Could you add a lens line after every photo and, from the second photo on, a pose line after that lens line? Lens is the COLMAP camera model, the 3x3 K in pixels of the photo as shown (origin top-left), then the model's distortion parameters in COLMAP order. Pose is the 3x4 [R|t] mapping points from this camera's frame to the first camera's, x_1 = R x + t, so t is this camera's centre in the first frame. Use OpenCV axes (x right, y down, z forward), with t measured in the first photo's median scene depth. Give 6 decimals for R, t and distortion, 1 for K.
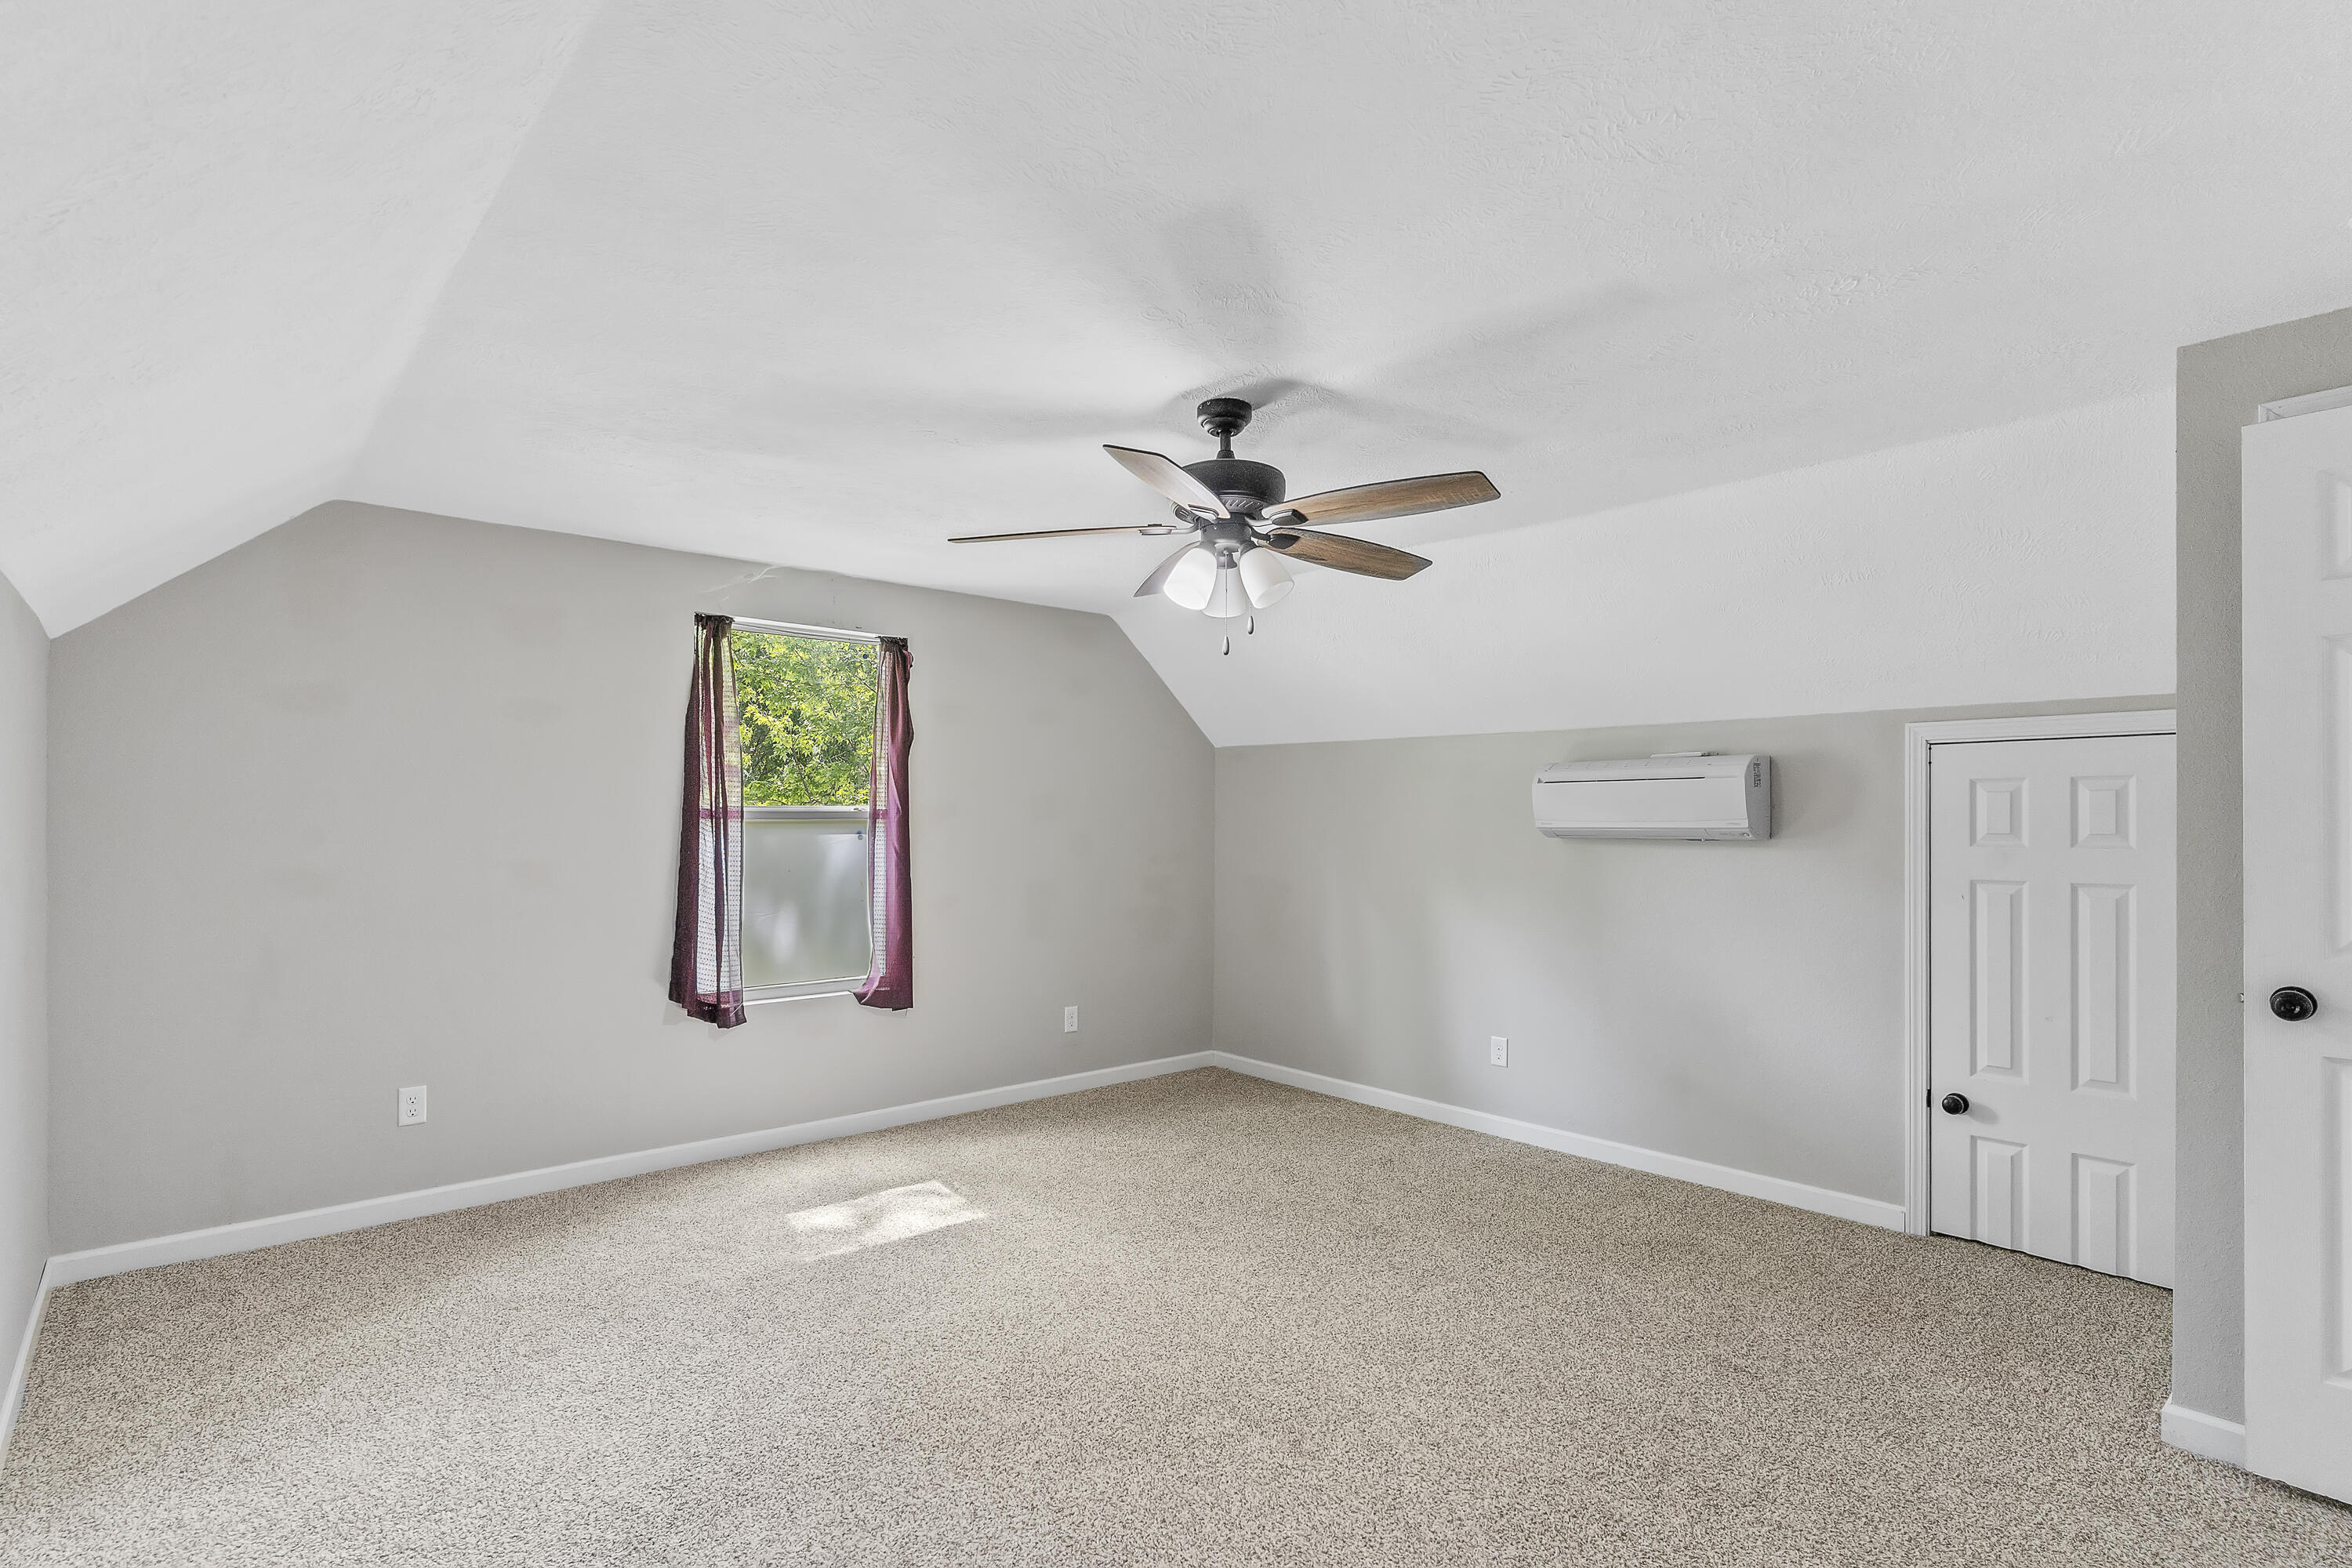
lens RADIAL K [[1138.2, 0, 1181.2], [0, 1138.2, 799.8], [0, 0, 1]] dist [0.000014, -0.001845]
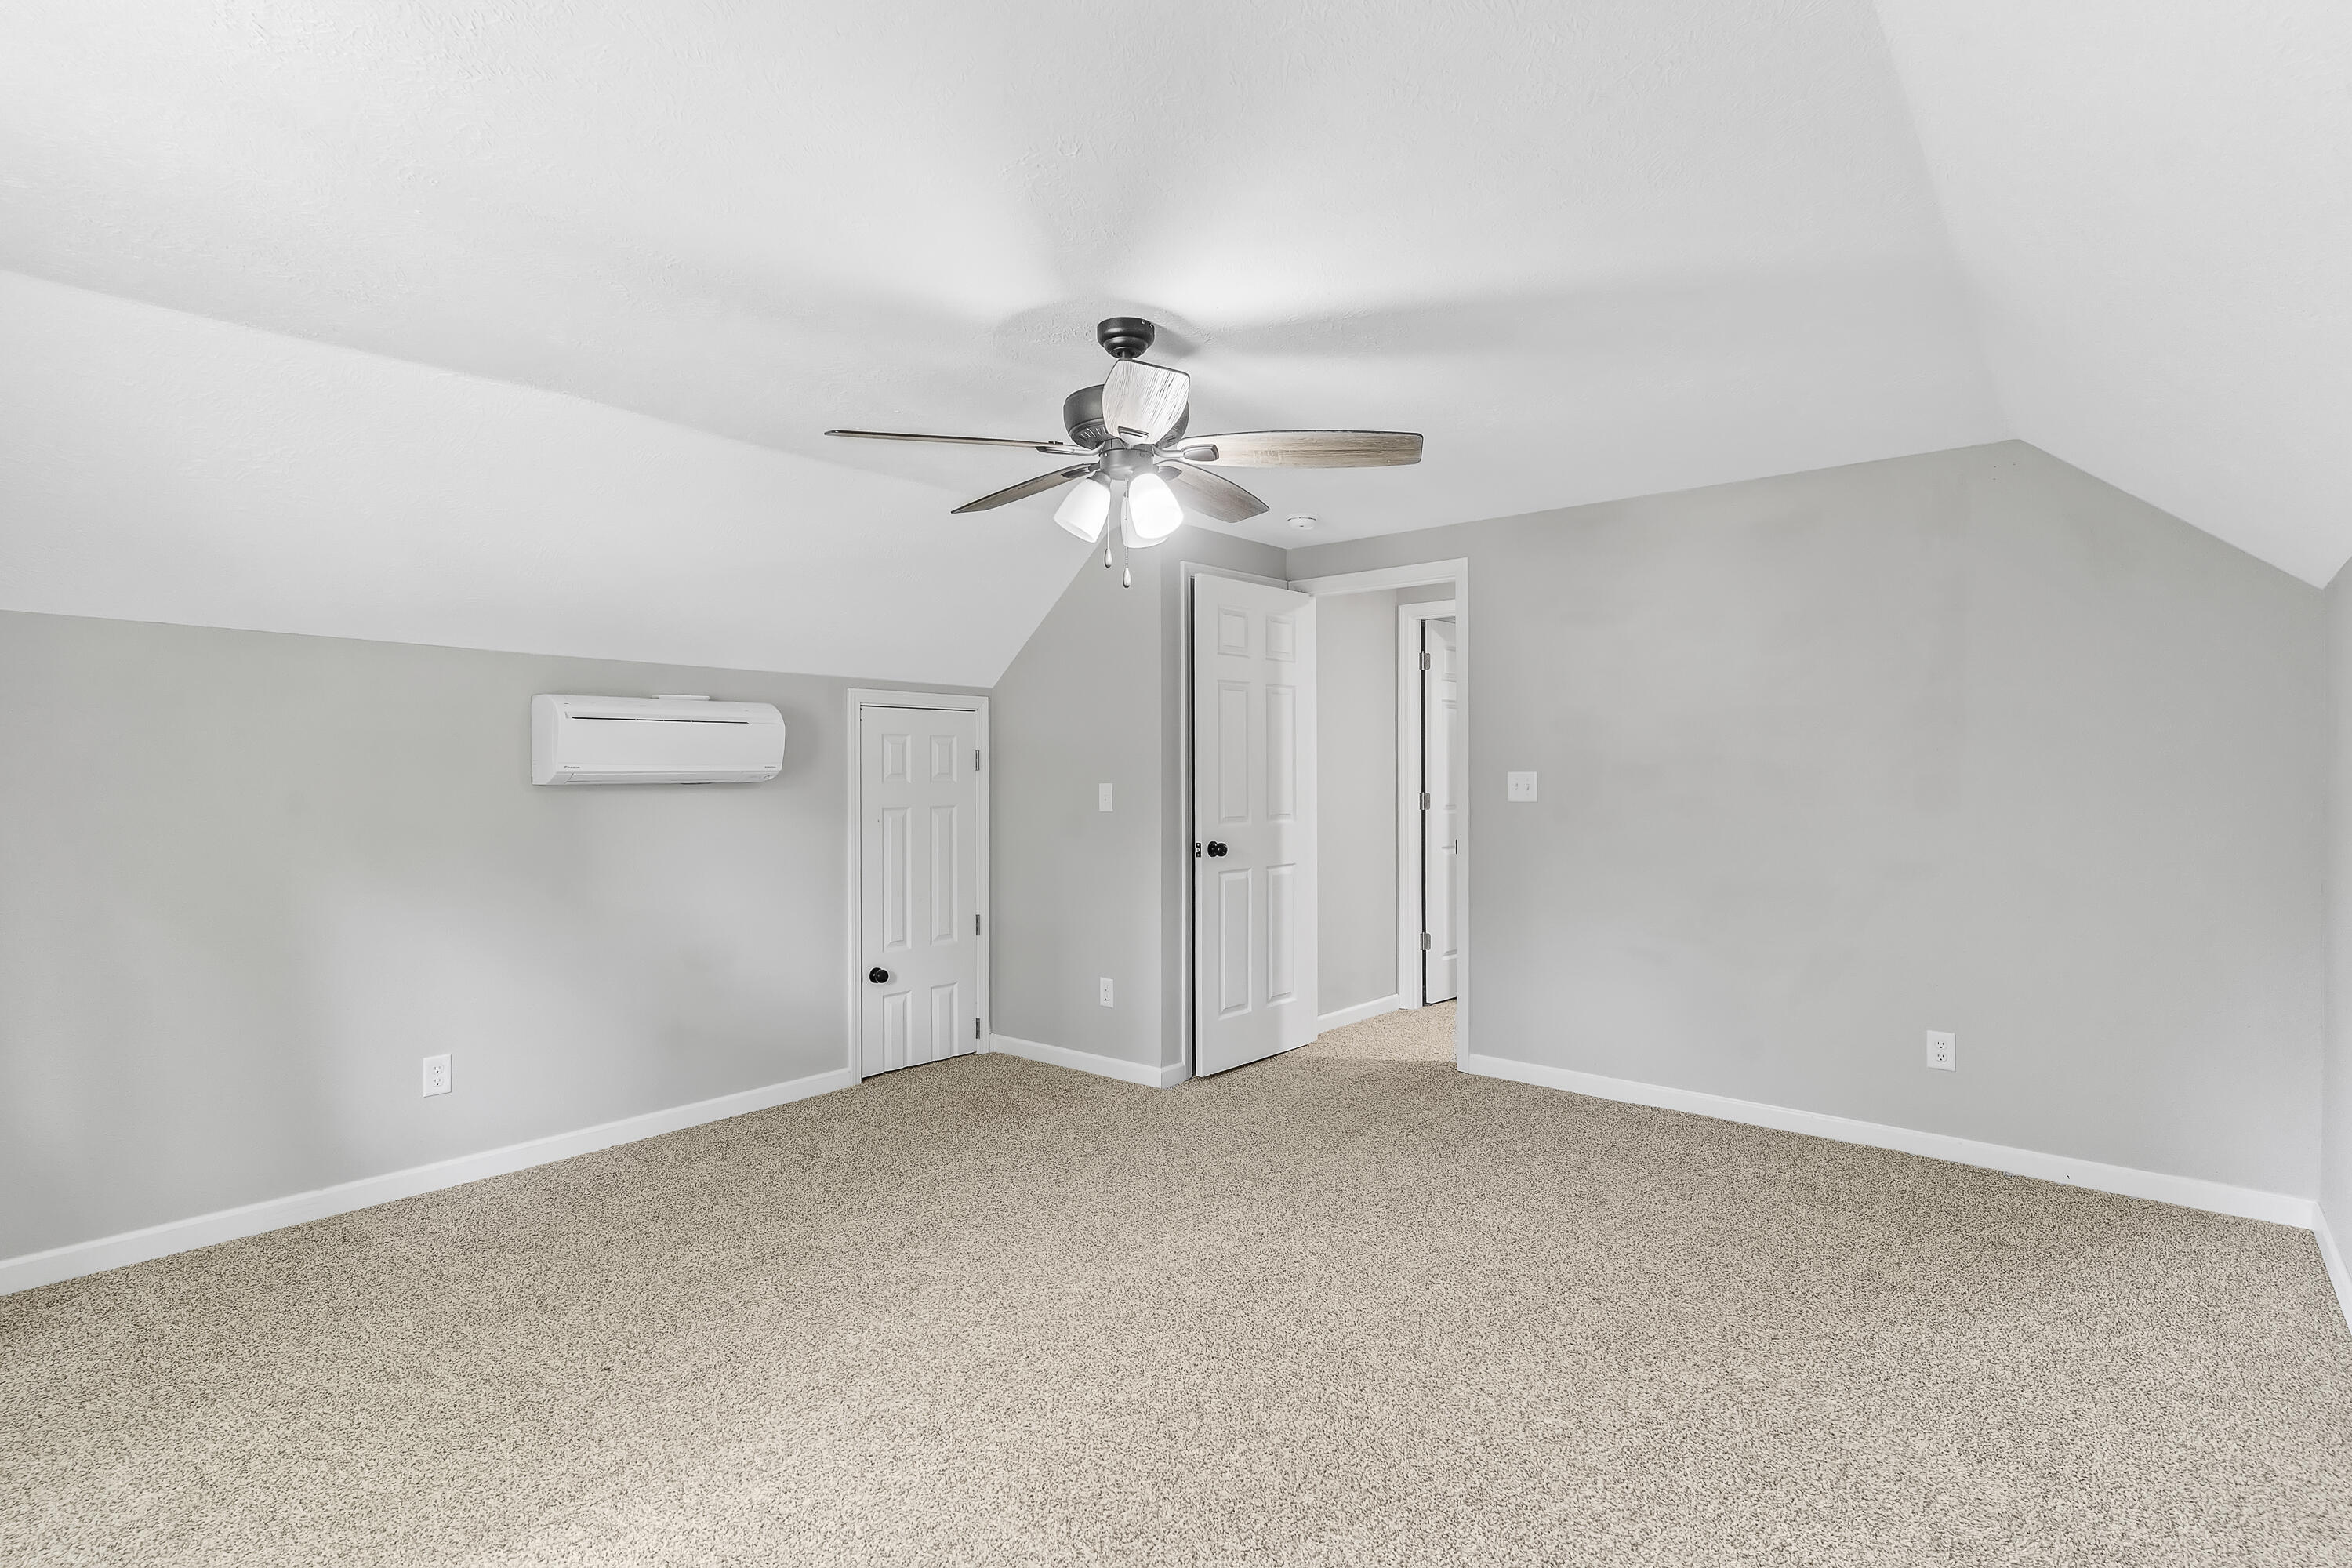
lens RADIAL K [[1138.2, 0, 1182.6], [0, 1138.2, 780.4], [0, 0, 1]] dist [0.000014, -0.001845]
pose [[-0.150519, -0.005191, 0.988594, -0.638866], [-0.012510, 0.999916, 0.003346, 0.026062], [-0.988528, -0.011864, -0.150571, 0.777371]]
